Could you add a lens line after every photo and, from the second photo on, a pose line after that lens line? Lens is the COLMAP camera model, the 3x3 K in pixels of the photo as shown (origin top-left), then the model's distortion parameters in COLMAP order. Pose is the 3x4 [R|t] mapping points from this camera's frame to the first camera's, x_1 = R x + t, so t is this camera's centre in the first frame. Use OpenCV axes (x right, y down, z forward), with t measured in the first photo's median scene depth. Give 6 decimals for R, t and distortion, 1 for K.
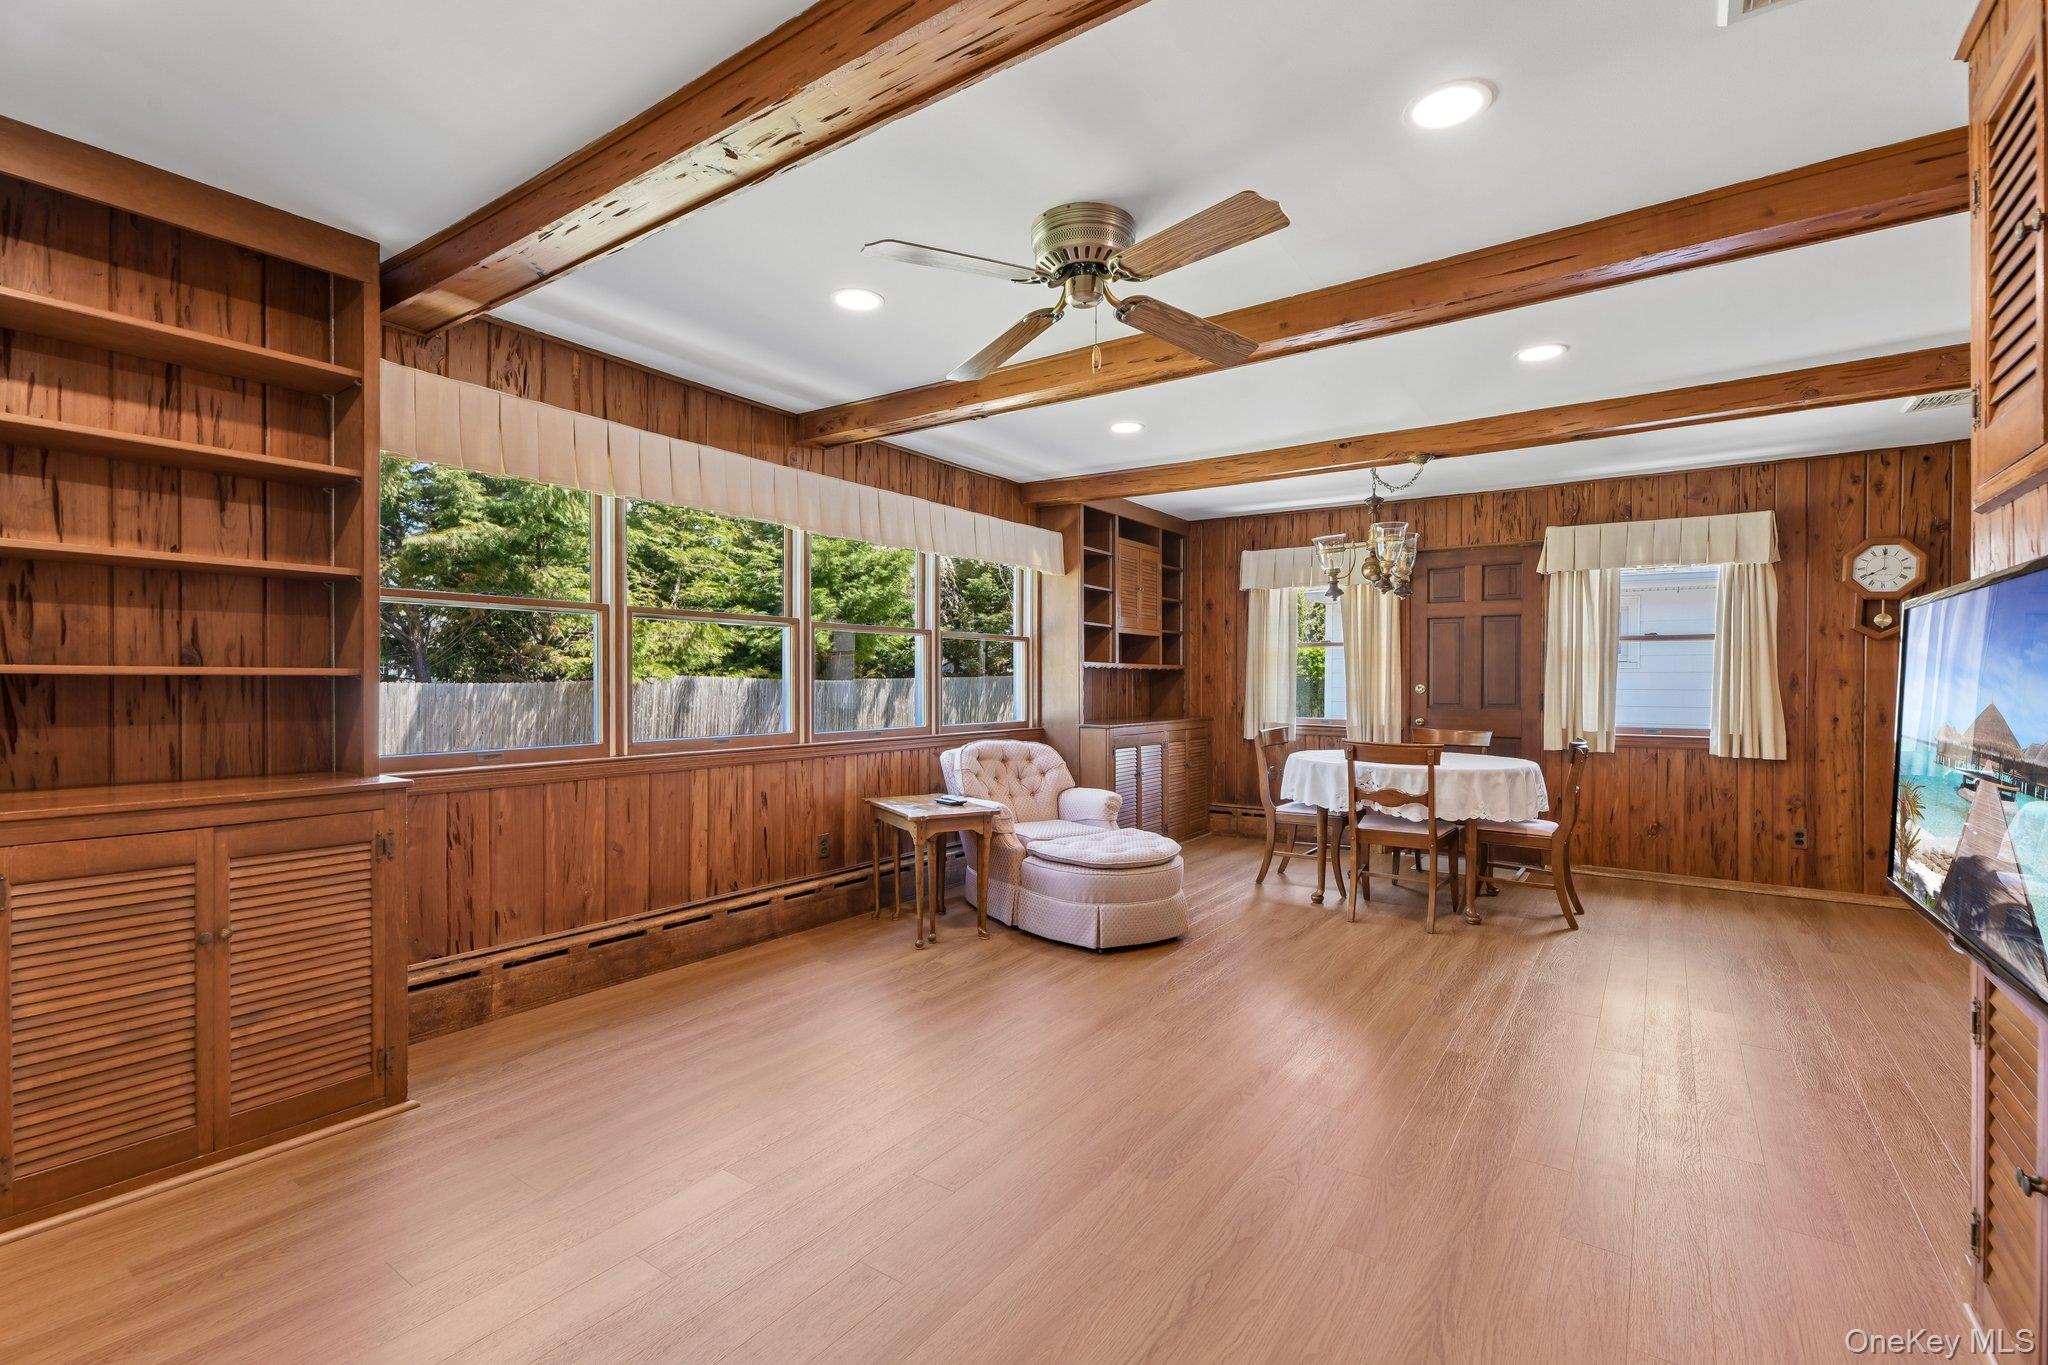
lens RADIAL K [[913.4, 0, 1024.0], [0, 913.4, 682.5], [0, 0, 1]] dist [0.002951, 0.000185]
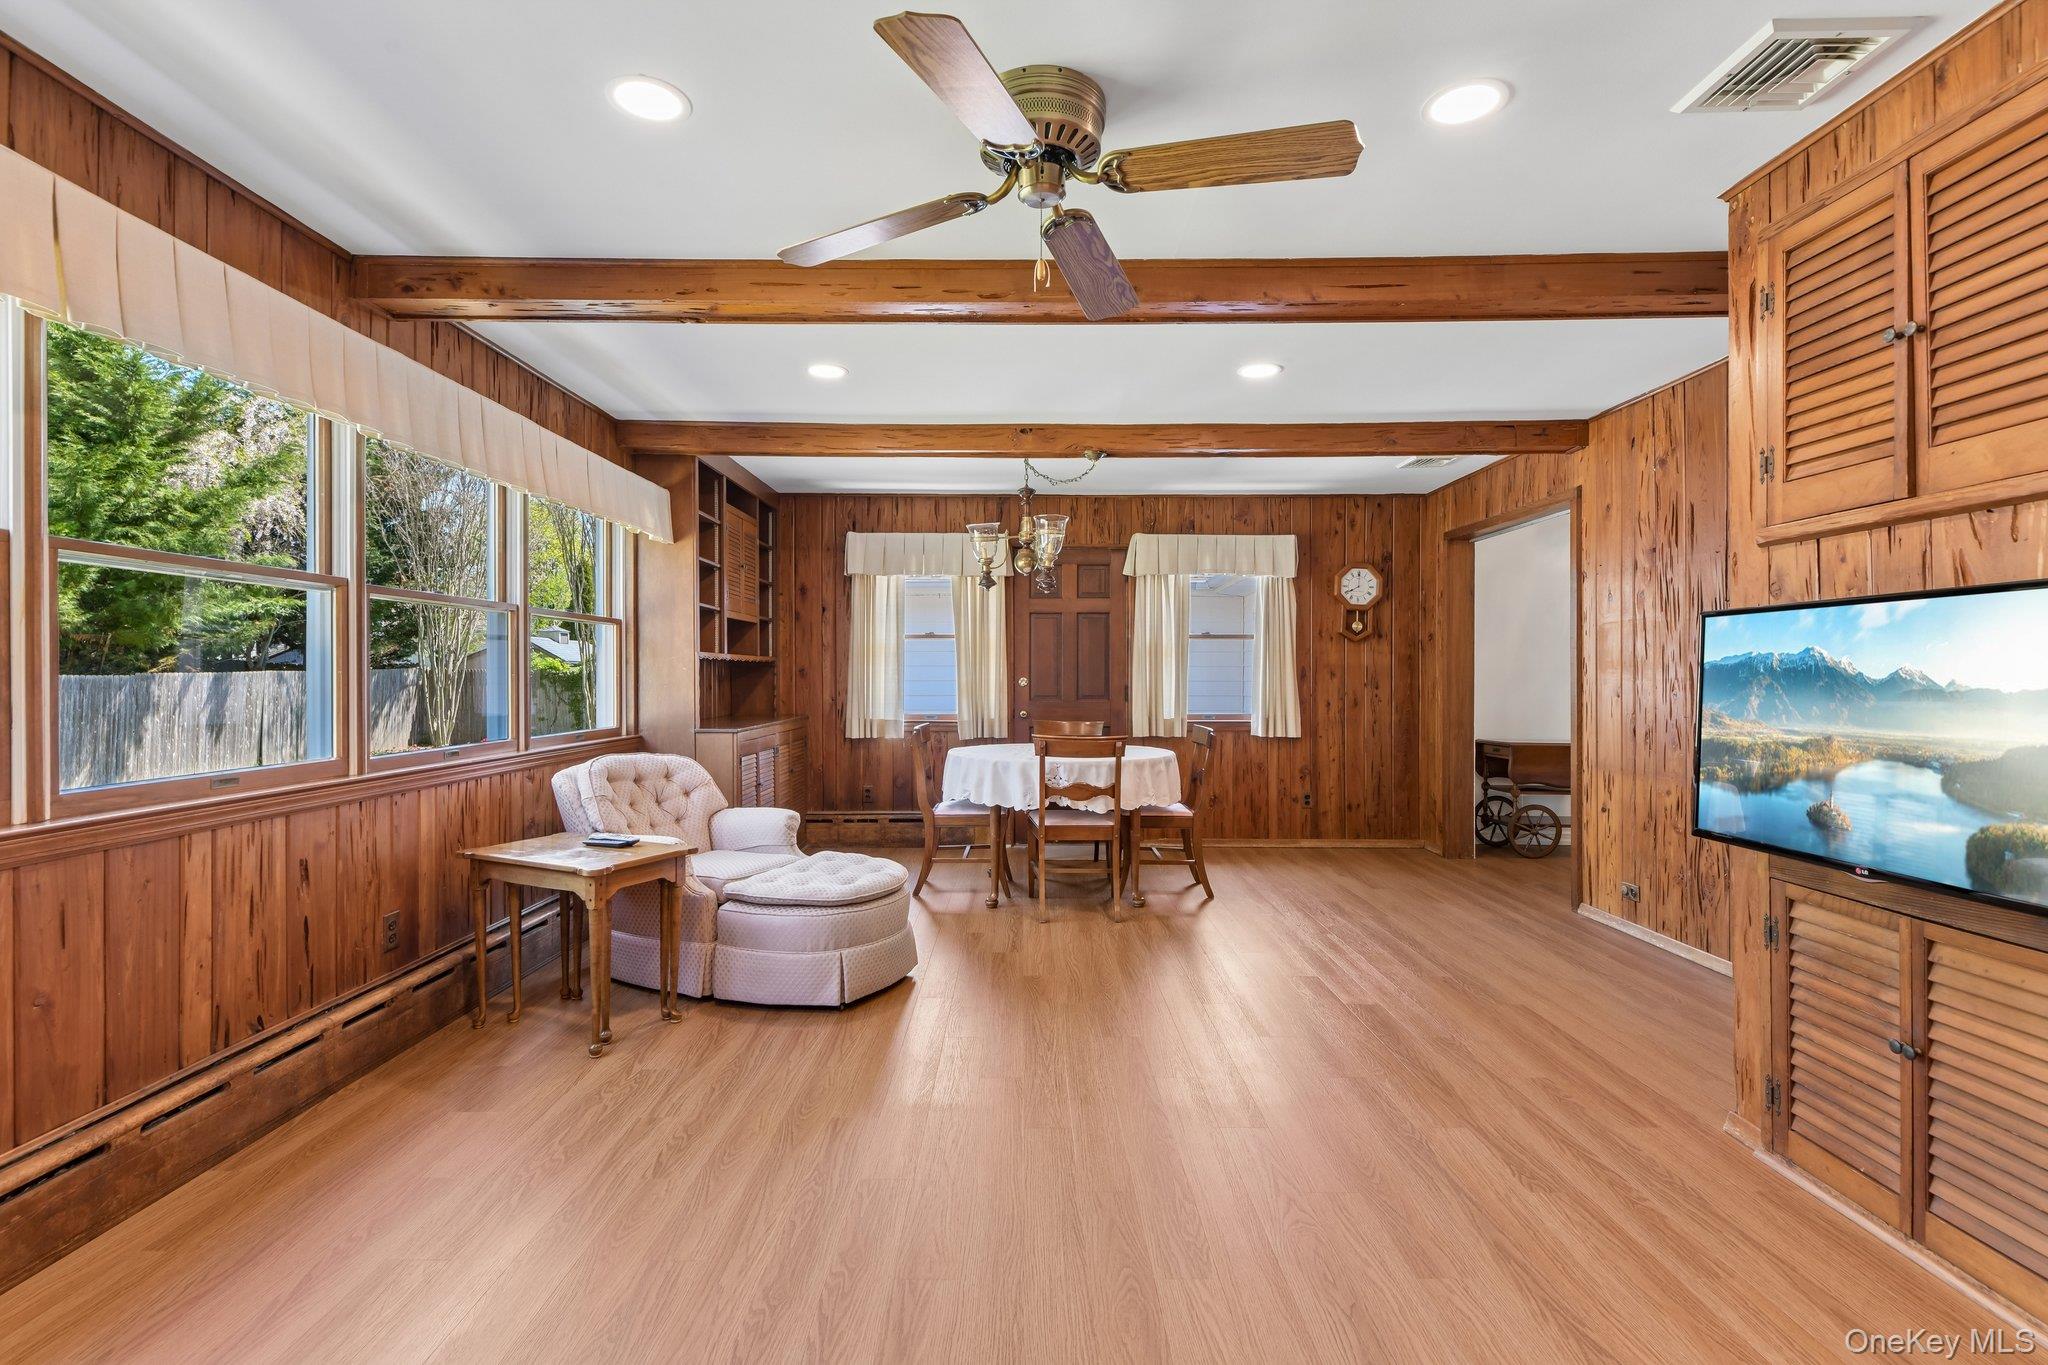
lens RADIAL K [[945.2, 0, 1025.6], [0, 945.2, 673.7], [0, 0, 1]] dist [0.010027, -0.006601]
pose [[0.818312, -0.002405, 0.574769, -0.220494], [0.003615, 0.999993, -0.000963, -0.001586], [-0.574763, 0.002866, 0.818315, 0.176703]]
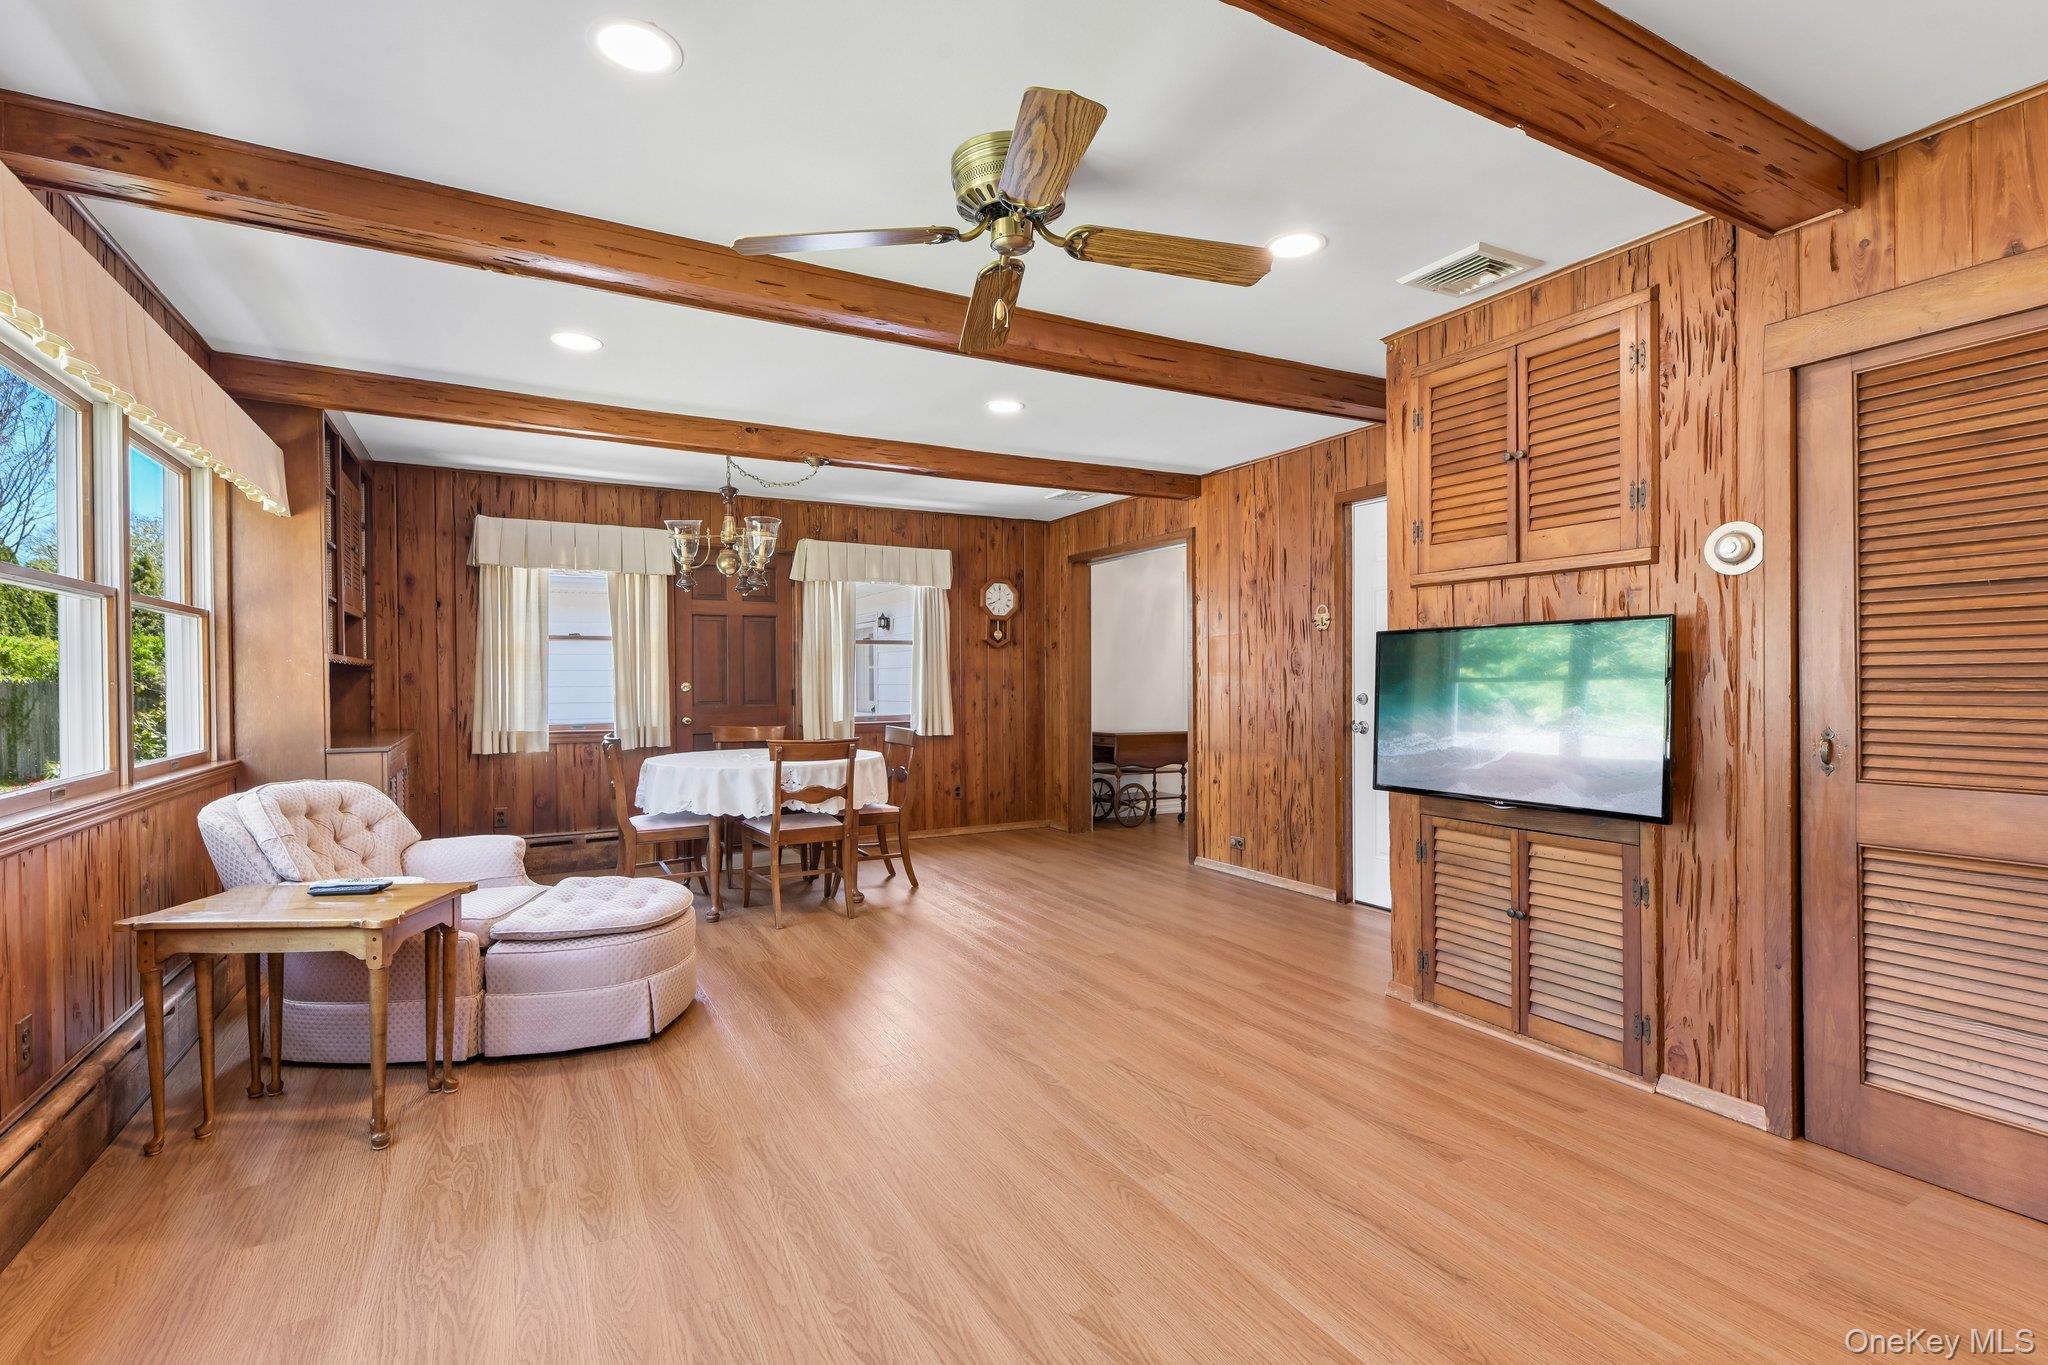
lens RADIAL K [[936.7, 0, 1024.0], [0, 936.7, 682.5], [0, 0, 1]] dist [0.010604, -0.006050]
pose [[0.439939, -0.010548, 0.897966, -0.391435], [0.008772, 0.999934, 0.007448, -0.002780], [-0.897985, 0.004601, 0.440003, 0.312347]]
